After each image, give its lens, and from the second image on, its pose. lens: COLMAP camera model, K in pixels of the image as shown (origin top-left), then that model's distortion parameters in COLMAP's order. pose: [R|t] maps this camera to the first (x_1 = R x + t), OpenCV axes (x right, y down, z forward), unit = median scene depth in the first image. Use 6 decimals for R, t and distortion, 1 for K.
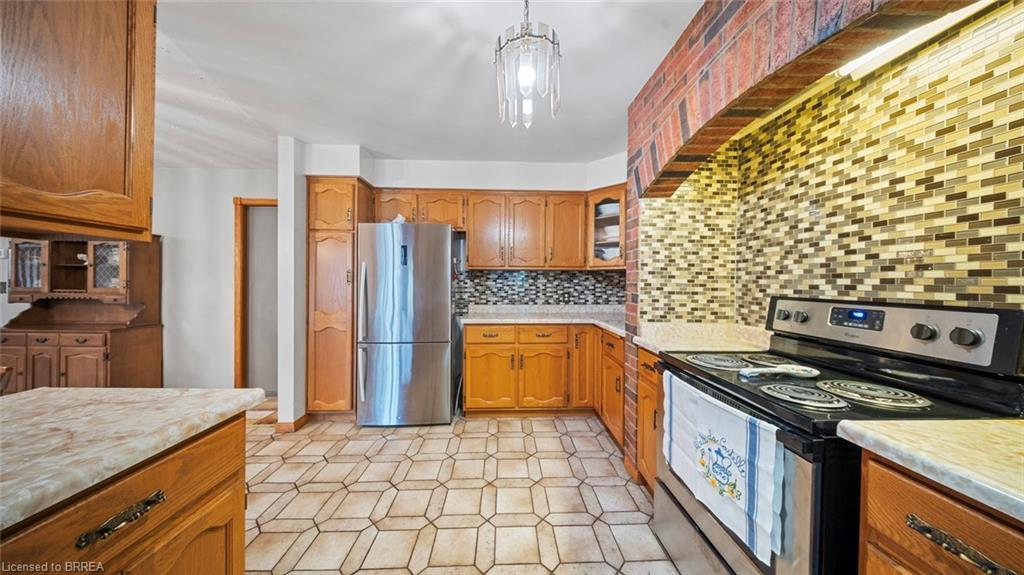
lens RADIAL K [[298.7, 0, 514.5], [0, 298.7, 281.6], [0, 0, 1]] dist [-0.003509, -0.000027]
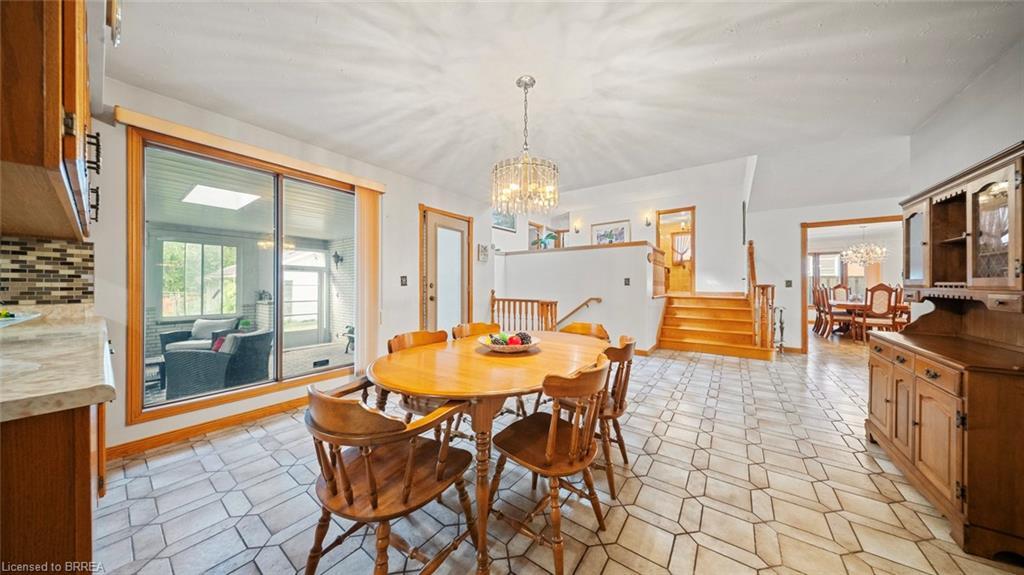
lens RADIAL K [[298.7, 0, 513.6], [0, 298.7, 284.9], [0, 0, 1]] dist [-0.003509, -0.000027]
pose [[-0.617543, -0.005016, -0.786521, -1.262639], [-0.007805, 0.999970, -0.000249, 0.095361], [0.786499, 0.005986, -0.617563, 1.623404]]
